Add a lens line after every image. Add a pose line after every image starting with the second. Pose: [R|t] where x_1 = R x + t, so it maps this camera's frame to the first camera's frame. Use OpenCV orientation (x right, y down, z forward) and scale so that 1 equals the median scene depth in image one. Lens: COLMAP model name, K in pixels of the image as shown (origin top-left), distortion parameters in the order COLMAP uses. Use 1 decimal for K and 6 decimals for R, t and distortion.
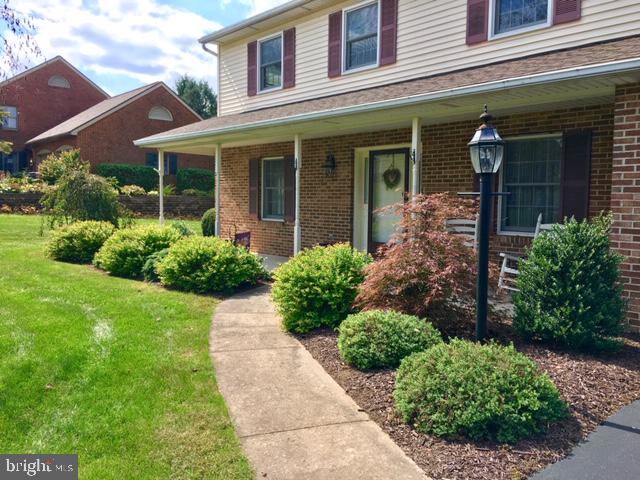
lens RADIAL K [[536.7, 0, 319.9], [0, 536.7, 239.3], [0, 0, 1]] dist [0.012866, 0.002972]
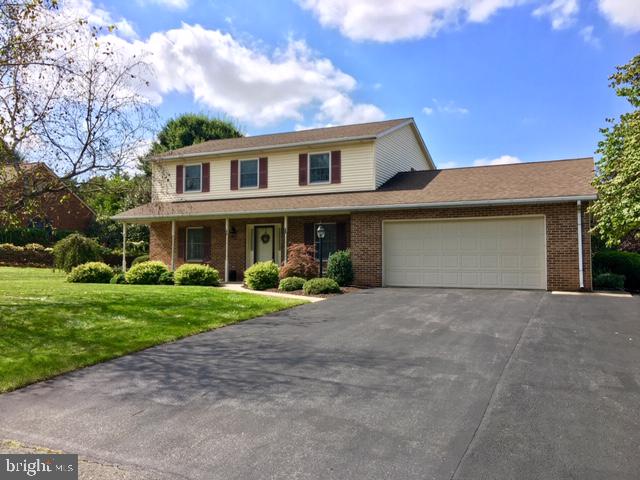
lens RADIAL K [[536.7, 0, 319.5], [0, 536.7, 240.4], [0, 0, 1]] dist [0.012866, 0.002972]
pose [[0.923328, 0.003106, 0.383999, -0.503133], [0.039329, 0.993944, -0.102606, 0.126109], [-0.381992, 0.109841, 0.917615, -1.087640]]
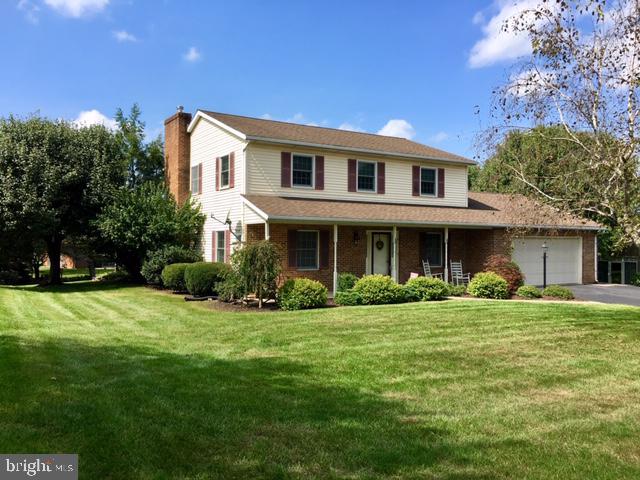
lens RADIAL K [[536.7, 0, 319.4], [0, 536.7, 240.4], [0, 0, 1]] dist [0.012866, 0.002972]
pose [[0.199604, 0.020626, 0.979660, -1.983086], [0.086770, 0.995479, -0.038639, -0.078159], [-0.976027, 0.092718, 0.196912, 0.825924]]
